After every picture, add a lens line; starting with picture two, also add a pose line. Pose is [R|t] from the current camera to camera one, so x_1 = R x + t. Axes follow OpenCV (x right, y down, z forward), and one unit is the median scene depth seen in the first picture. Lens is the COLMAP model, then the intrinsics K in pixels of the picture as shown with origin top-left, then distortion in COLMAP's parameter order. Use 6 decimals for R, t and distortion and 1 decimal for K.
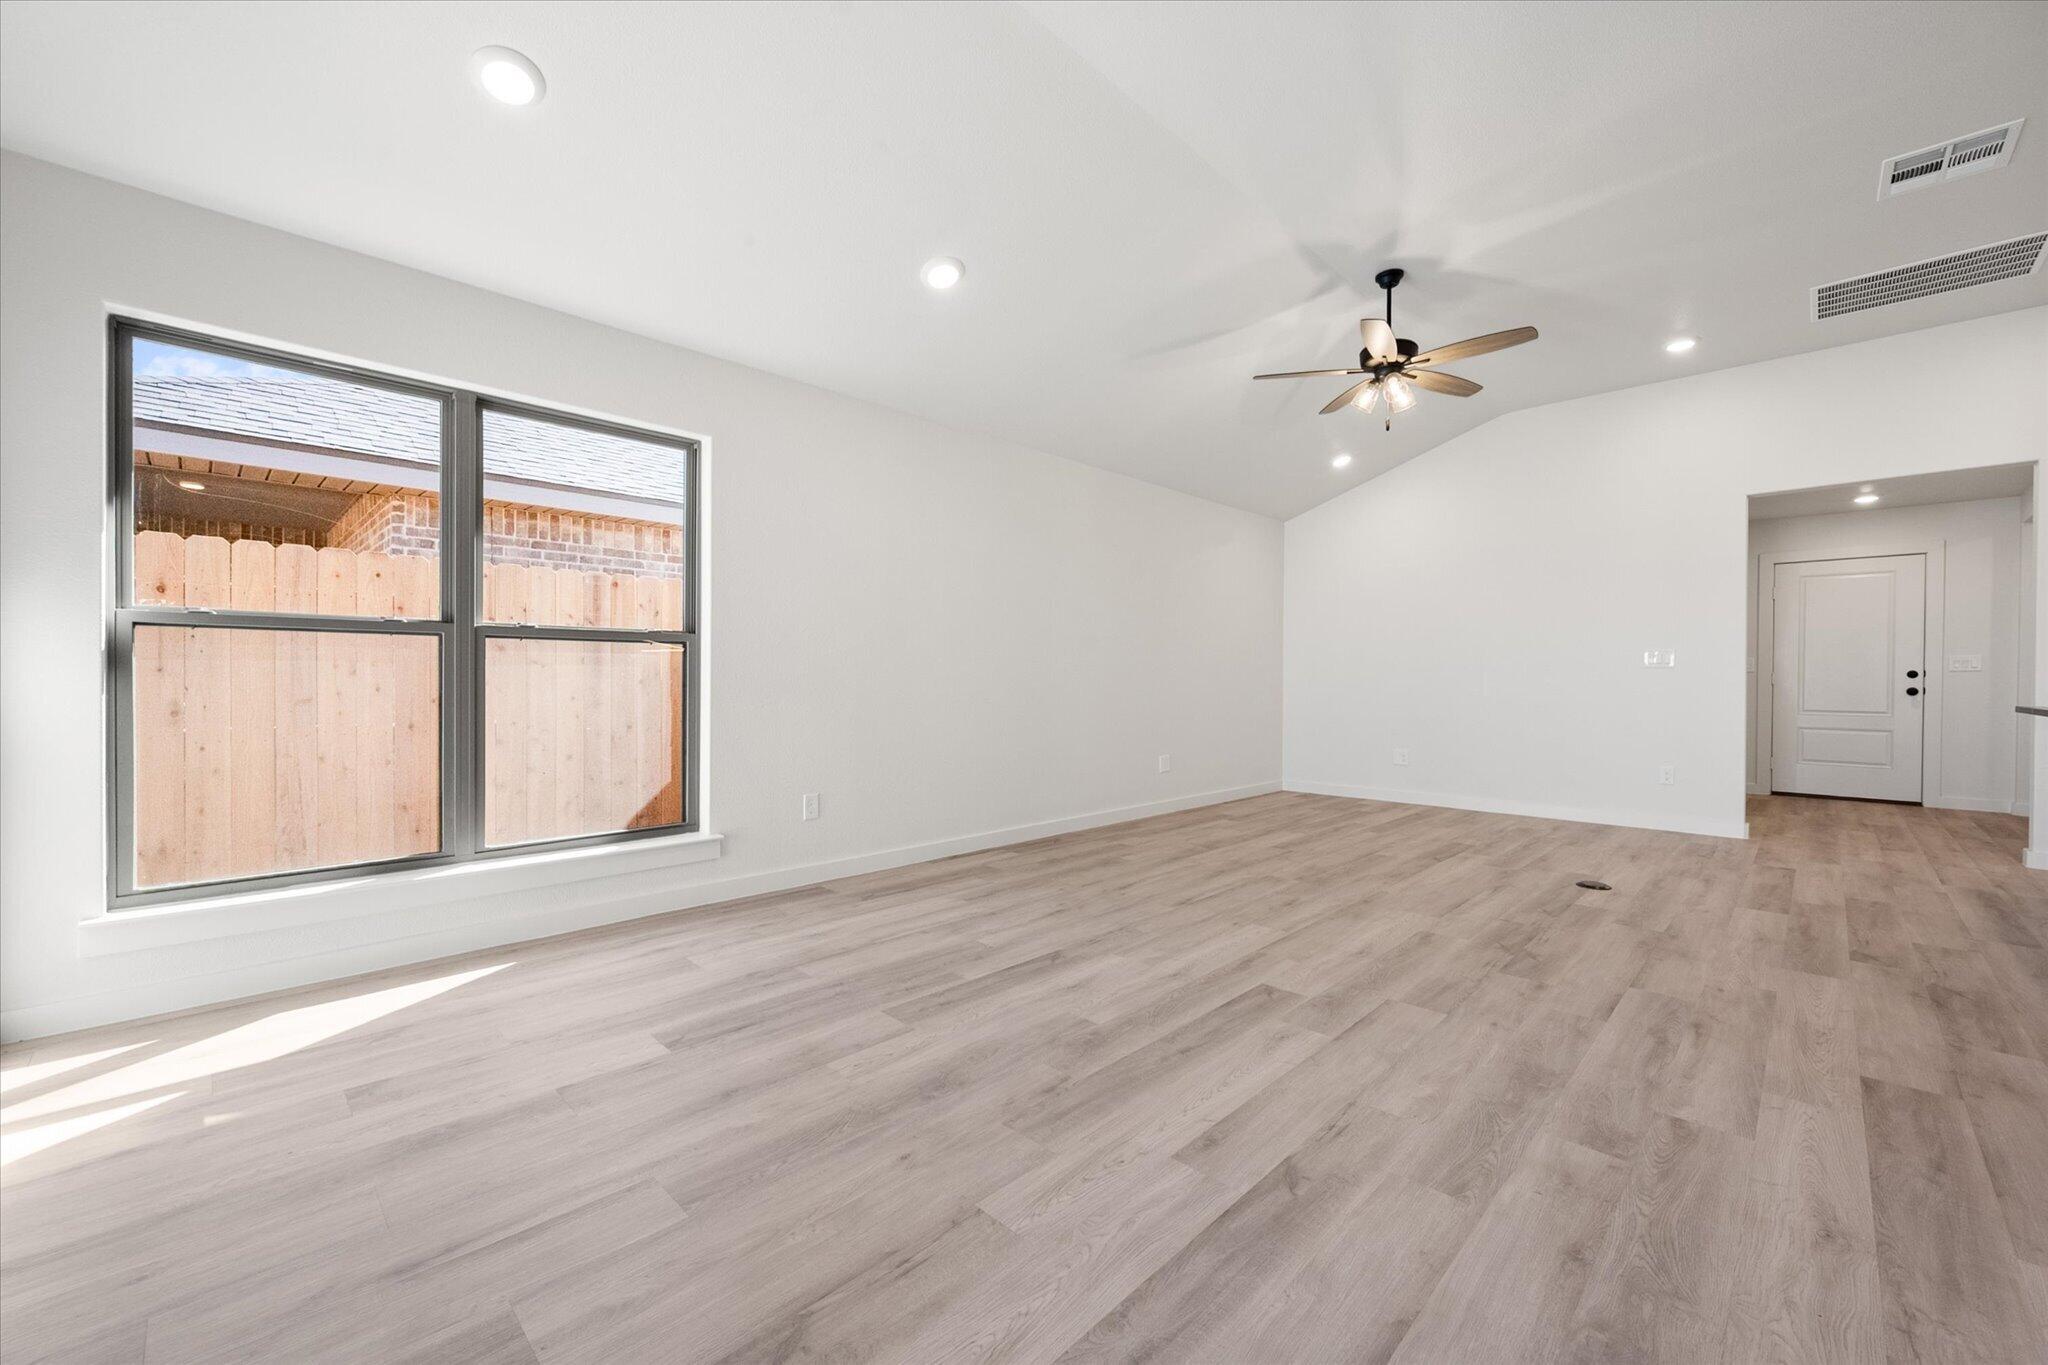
lens RADIAL K [[790.4, 0, 1030.3], [0, 790.4, 675.2], [0, 0, 1]] dist [0.000312, -0.000116]
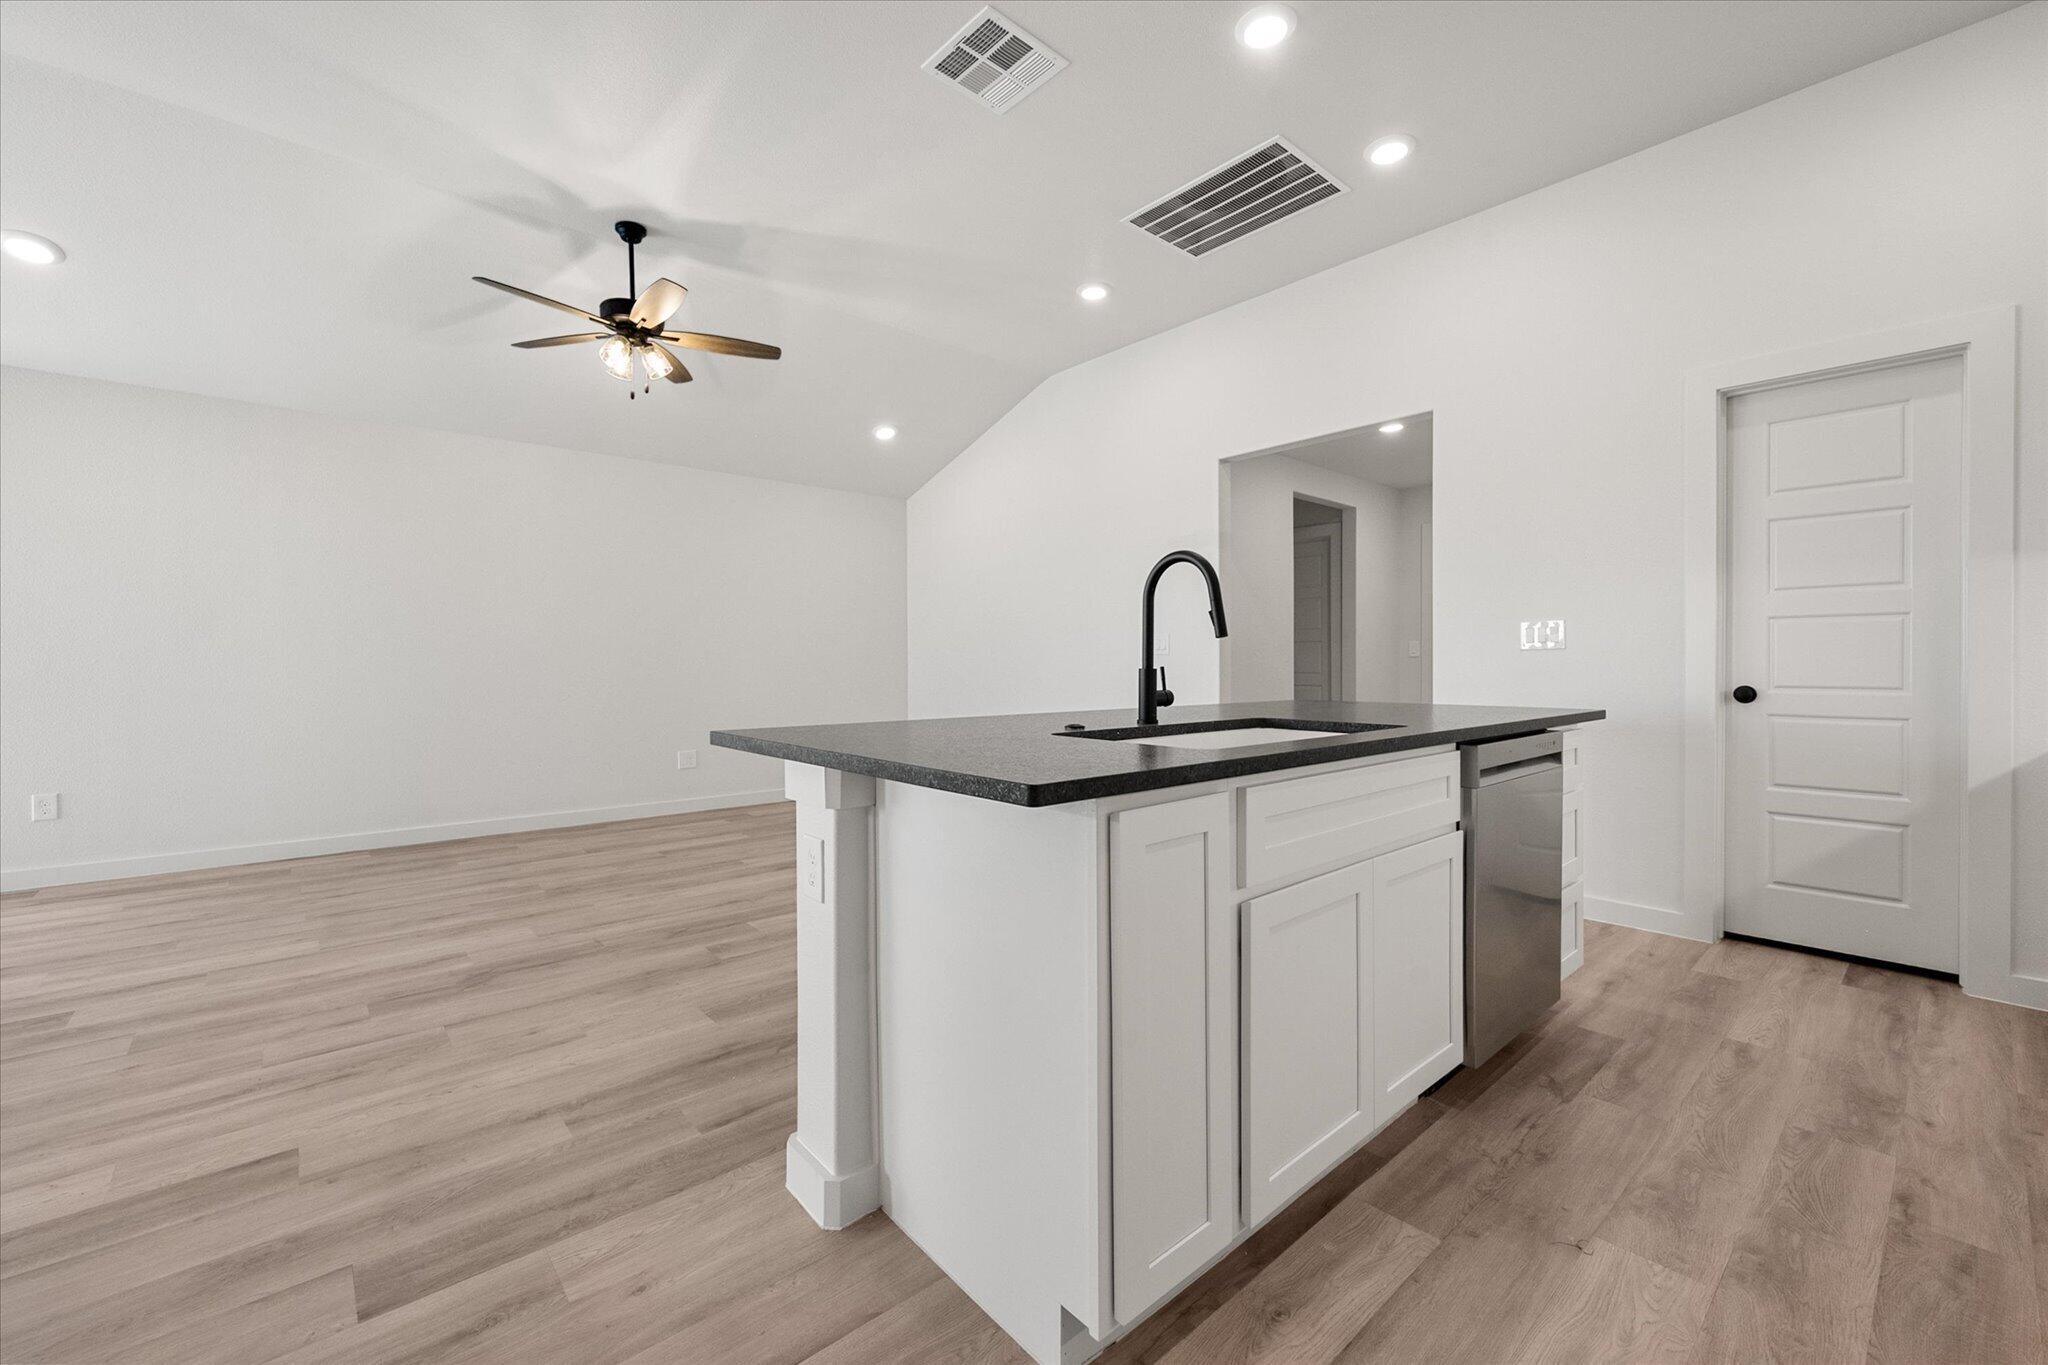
lens RADIAL K [[809.4, 0, 1022.8], [0, 809.4, 668.1], [0, 0, 1]] dist [-0.000771, -0.000252]
pose [[0.996920, -0.006174, -0.078177, 1.304853], [0.007226, 0.999887, 0.013181, -0.013580], [0.078087, -0.013705, 0.996852, 0.132141]]
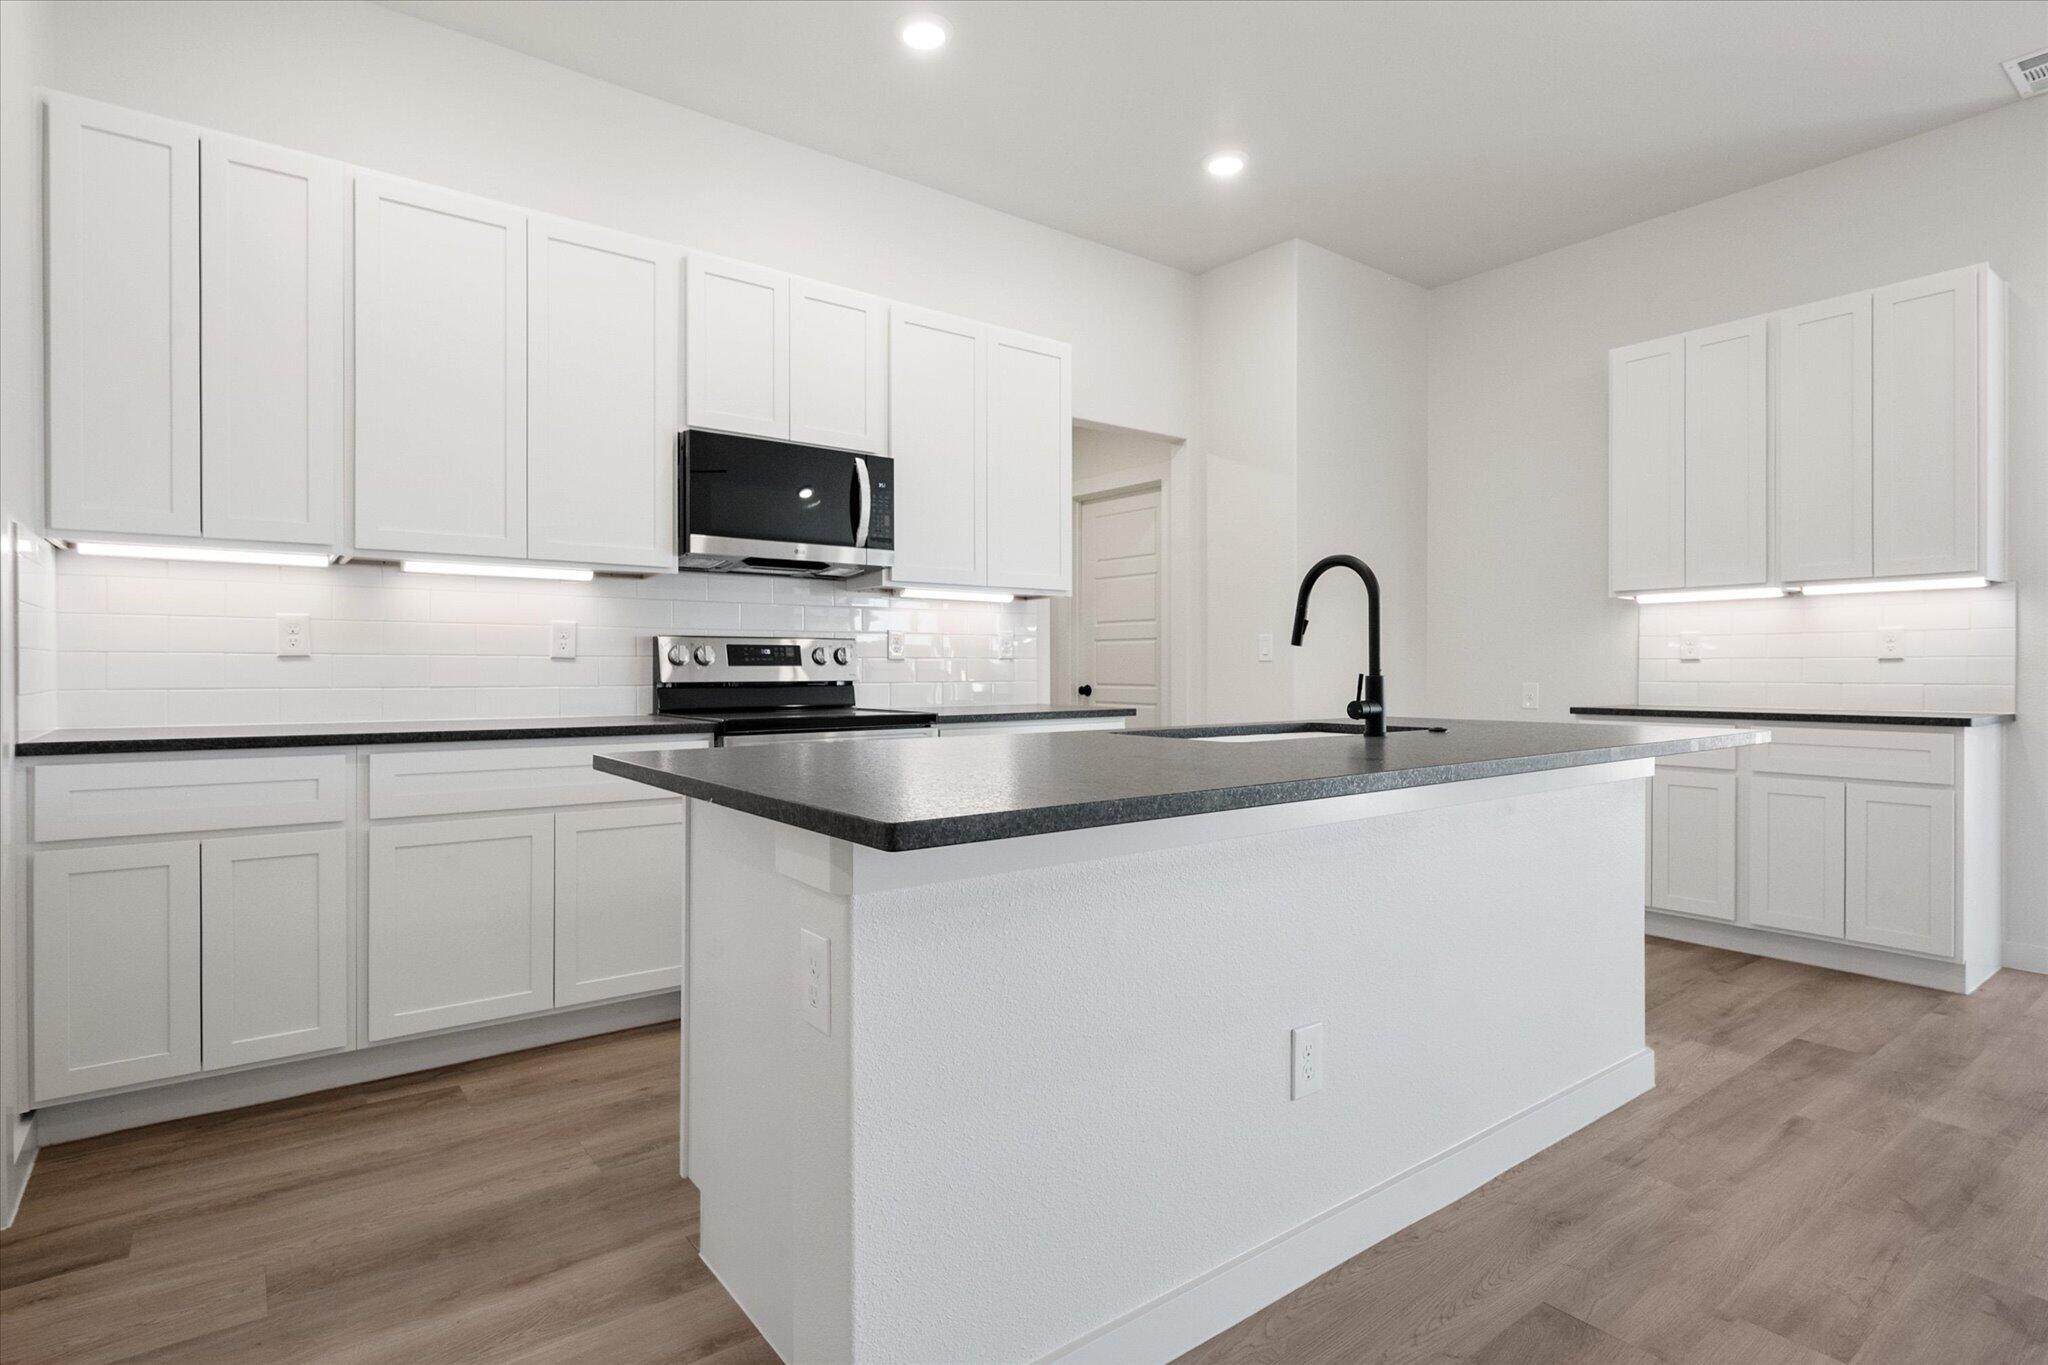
lens RADIAL K [[1011.8, 0, 1024.0], [0, 1011.8, 682.5], [0, 0, 1]] dist [-0.000817, -0.000399]
pose [[-0.988460, -0.009557, 0.151181, 1.509684], [-0.008893, 0.999948, 0.005063, -0.001603], [-0.151222, 0.003660, -0.988493, 1.632097]]
